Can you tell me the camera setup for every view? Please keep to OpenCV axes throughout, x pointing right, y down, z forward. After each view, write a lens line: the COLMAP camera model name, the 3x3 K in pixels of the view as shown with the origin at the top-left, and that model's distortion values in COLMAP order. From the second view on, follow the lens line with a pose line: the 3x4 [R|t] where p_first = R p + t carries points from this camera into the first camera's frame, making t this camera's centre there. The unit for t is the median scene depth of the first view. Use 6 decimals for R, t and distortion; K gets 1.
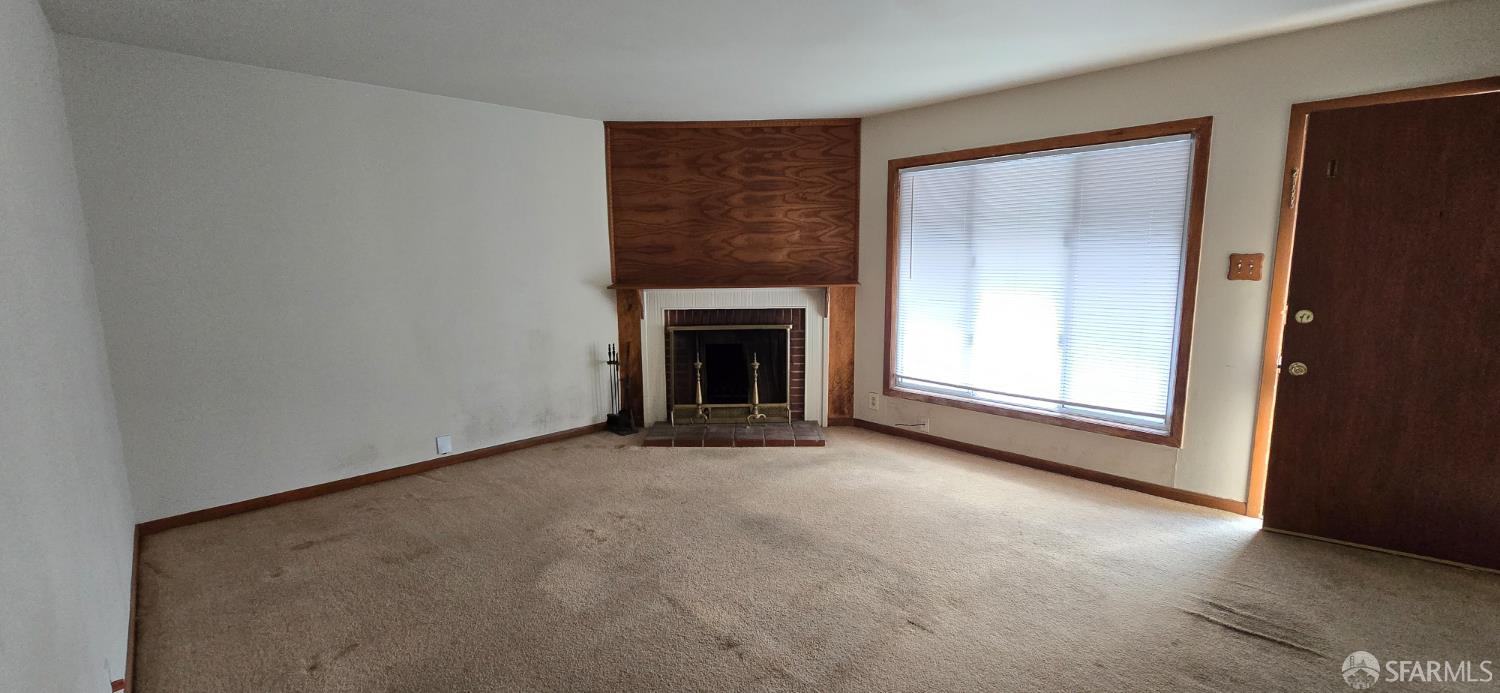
lens RADIAL K [[609.0, 0, 745.9], [0, 609.0, 349.2], [0, 0, 1]] dist [-0.002267, -0.001242]
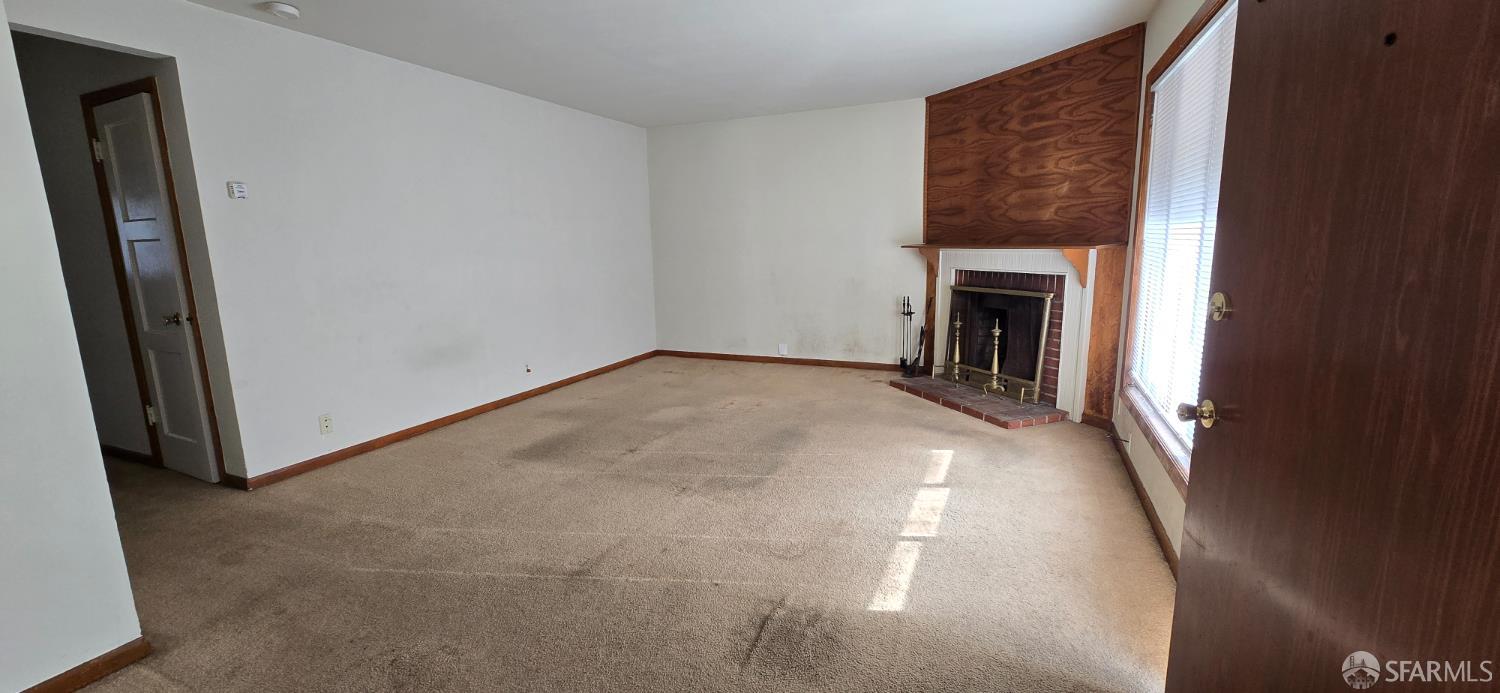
lens RADIAL K [[609.0, 0, 744.1], [0, 609.0, 347.5], [0, 0, 1]] dist [-0.002267, -0.001242]
pose [[0.382553, 0.163174, -0.909411, 0.716878], [-0.122148, 0.984574, 0.125277, -0.020248], [0.915824, 0.063157, 0.396583, 0.272159]]
